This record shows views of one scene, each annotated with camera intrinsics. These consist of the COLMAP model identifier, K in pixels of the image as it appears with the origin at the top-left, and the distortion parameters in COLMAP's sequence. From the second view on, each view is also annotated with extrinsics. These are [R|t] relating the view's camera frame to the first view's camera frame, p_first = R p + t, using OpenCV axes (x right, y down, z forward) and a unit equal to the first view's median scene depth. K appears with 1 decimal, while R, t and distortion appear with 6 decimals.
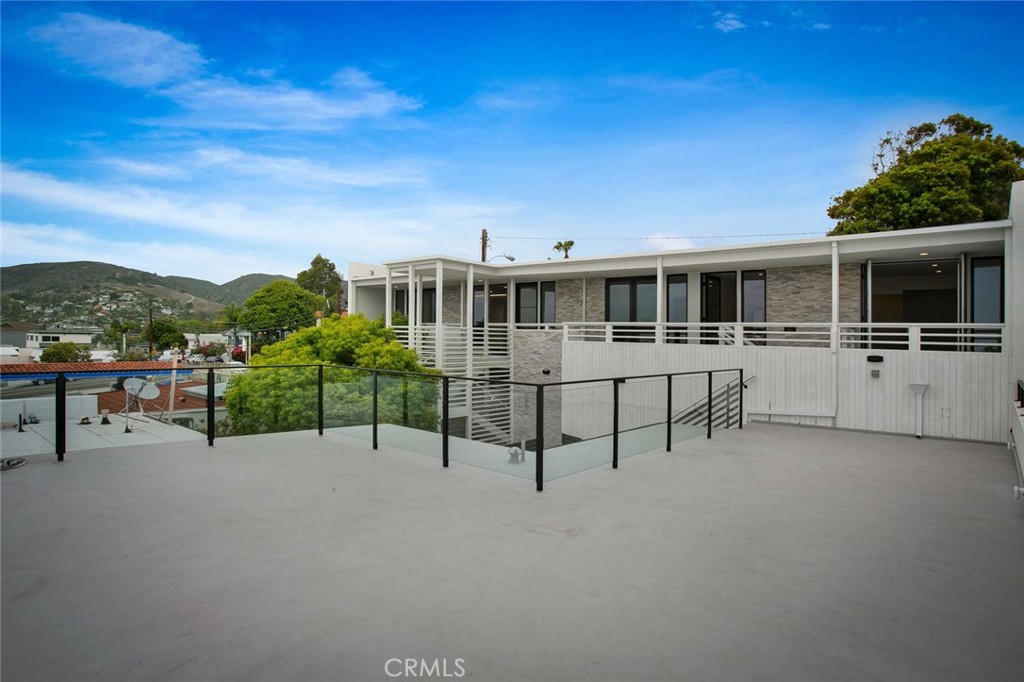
lens RADIAL K [[584.4, 0, 512.0], [0, 584.4, 341.0], [0, 0, 1]] dist [-0.060249, 0.049602]
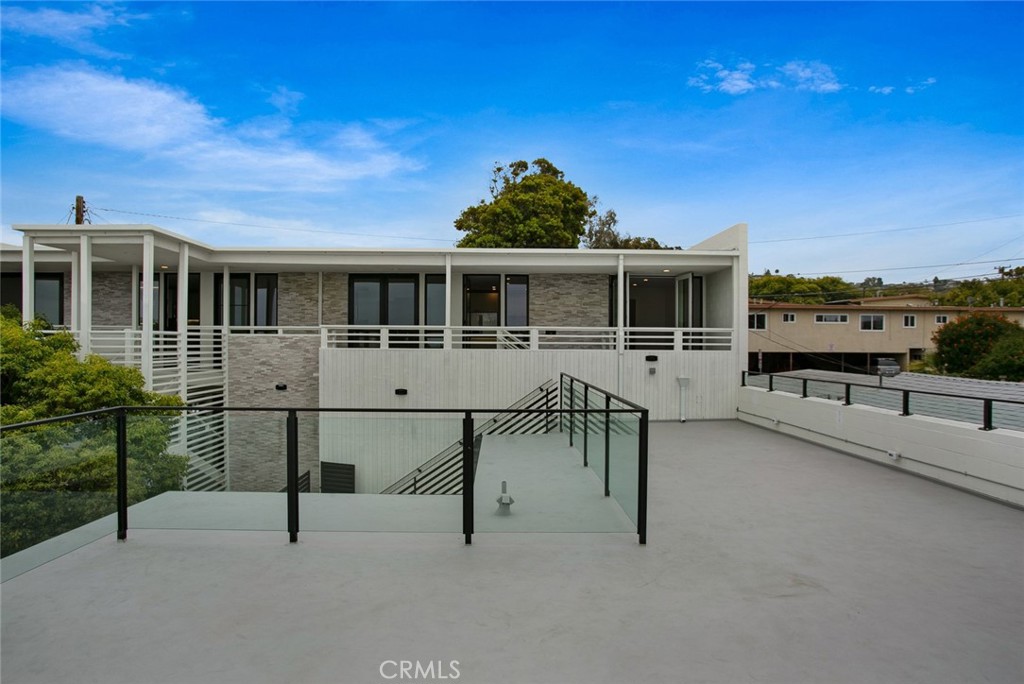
lens RADIAL K [[584.4, 0, 512.0], [0, 584.4, 342.0], [0, 0, 1]] dist [-0.060249, 0.049602]
pose [[0.748072, -0.015591, 0.663435, -0.246333], [0.016061, 0.999857, 0.005388, -0.008639], [-0.663424, 0.006624, 0.748215, 0.216507]]
